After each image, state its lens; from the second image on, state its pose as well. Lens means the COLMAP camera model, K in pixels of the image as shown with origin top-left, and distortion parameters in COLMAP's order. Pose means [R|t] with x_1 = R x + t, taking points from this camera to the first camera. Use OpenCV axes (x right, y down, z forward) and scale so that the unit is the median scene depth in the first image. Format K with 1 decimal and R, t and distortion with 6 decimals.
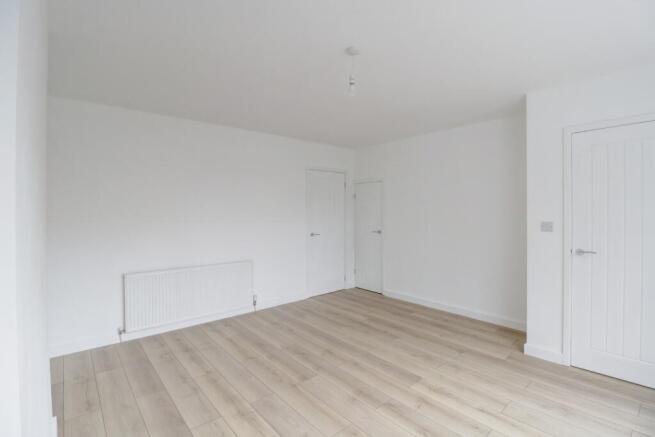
lens RADIAL K [[305.9, 0, 327.6], [0, 305.9, 215.5], [0, 0, 1]] dist [-0.005387, -0.003423]
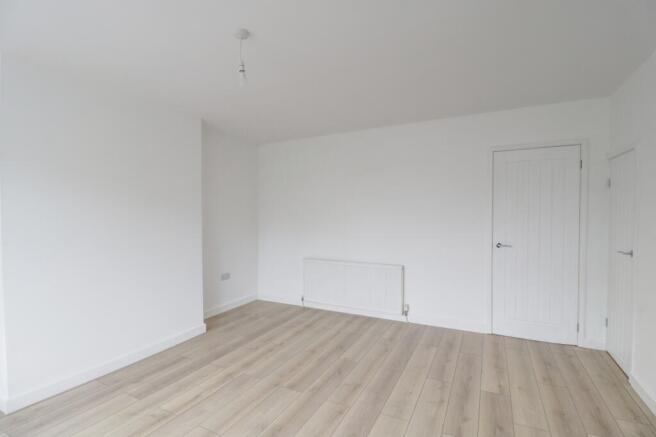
lens RADIAL K [[306.4, 0, 335.1], [0, 306.4, 219.5], [0, 0, 1]] dist [-0.005387, -0.003423]
pose [[0.389223, 0.019060, -0.920946, 0.675506], [-0.007713, 0.999818, 0.017433, -0.007712], [0.921111, 0.000318, 0.389299, 0.597036]]
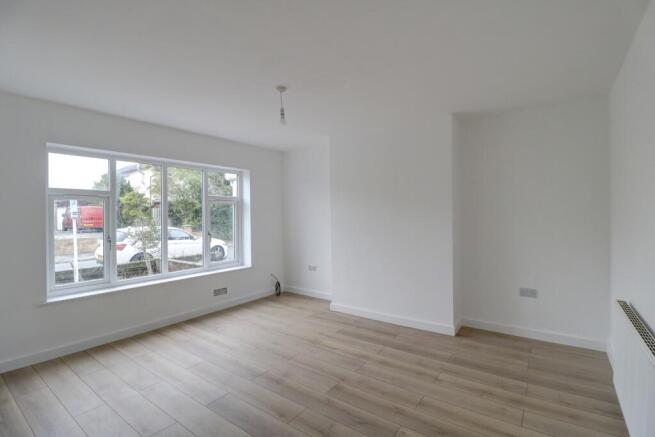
lens RADIAL K [[305.9, 0, 333.5], [0, 305.9, 217.2], [0, 0, 1]] dist [-0.005387, -0.003423]
pose [[-0.969019, 0.021098, -0.246082, 0.127344], [0.014897, 0.999524, 0.027034, -0.023448], [0.246535, 0.022530, -0.968872, 1.521634]]
